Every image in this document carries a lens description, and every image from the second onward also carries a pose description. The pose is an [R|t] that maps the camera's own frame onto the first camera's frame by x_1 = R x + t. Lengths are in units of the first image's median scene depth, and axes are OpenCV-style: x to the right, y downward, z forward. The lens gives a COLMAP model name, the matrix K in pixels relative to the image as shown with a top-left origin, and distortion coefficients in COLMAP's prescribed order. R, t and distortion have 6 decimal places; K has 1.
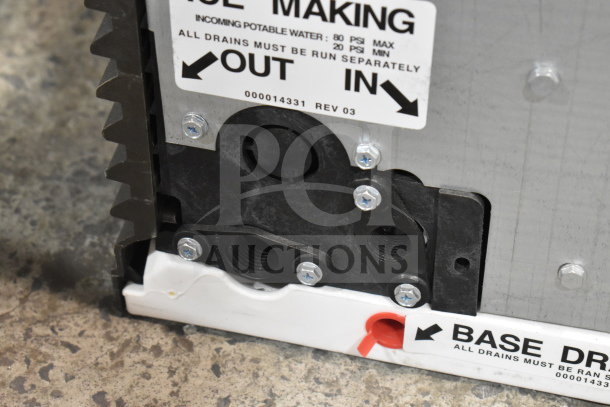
lens RADIAL K [[1366.7, 0, 305.5], [0, 1366.7, 203.4], [0, 0, 1]] dist [0.012821, 0.000000]
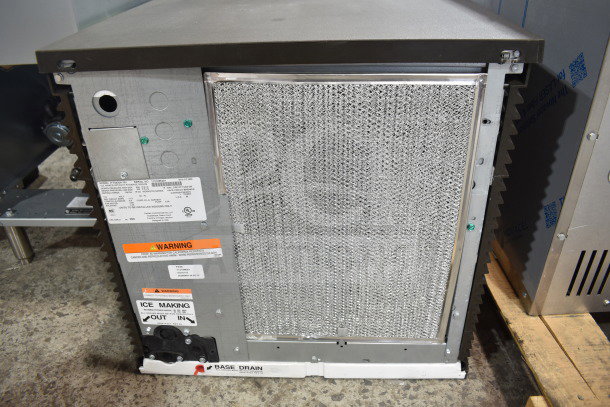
lens RADIAL K [[463.7, 0, 303.6], [0, 463.7, 205.2], [0, 0, 1]] dist [-0.094235, -0.002298]
pose [[0.975815, -0.128822, 0.176606, 0.191748], [0.159266, 0.972360, -0.170734, -0.113179], [-0.149730, 0.194732, 0.969361, -0.559529]]
